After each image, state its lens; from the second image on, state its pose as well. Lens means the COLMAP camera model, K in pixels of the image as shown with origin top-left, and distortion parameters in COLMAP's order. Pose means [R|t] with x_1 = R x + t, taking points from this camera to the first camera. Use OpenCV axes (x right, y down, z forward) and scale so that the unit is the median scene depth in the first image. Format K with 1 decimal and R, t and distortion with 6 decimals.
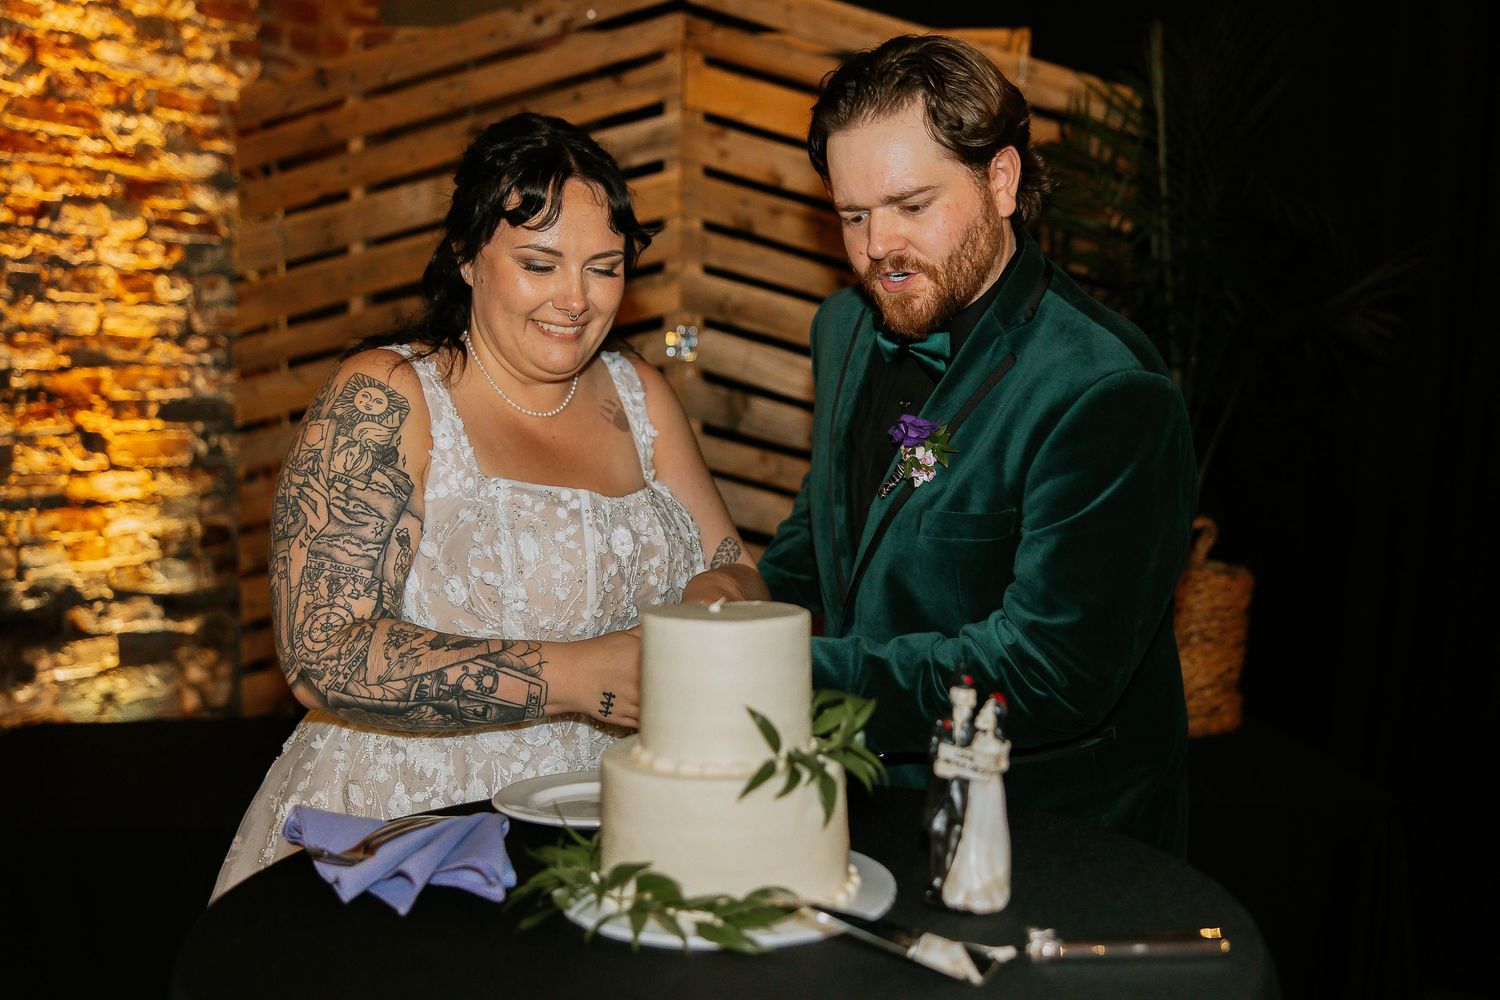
lens RADIAL K [[1525.1, 0, 752.0], [0, 1525.1, 516.3], [0, 0, 1]] dist [0.017093, -0.006508]
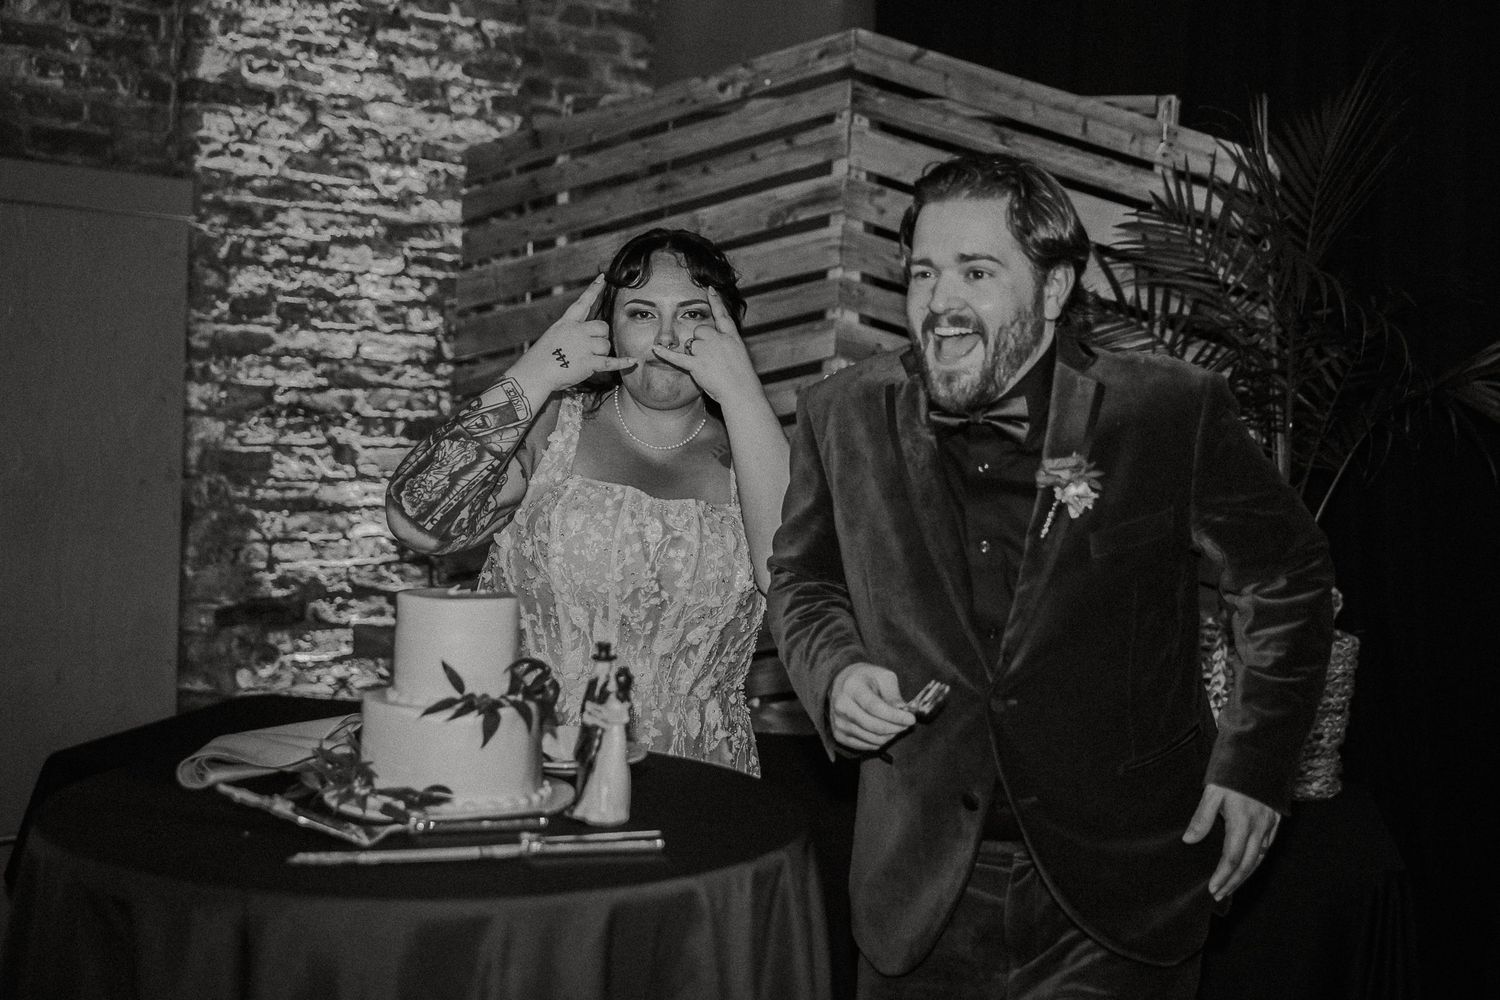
lens RADIAL K [[1705.6, 0, 827.3], [0, 1705.6, 500.1], [0, 0, 1]] dist [-0.006857, 0.002056]
pose [[0.971088, 0.054109, -0.232510, 0.209859], [-0.062740, 0.997583, -0.029879, 0.000633], [0.230331, 0.043602, 0.972135, -0.137671]]
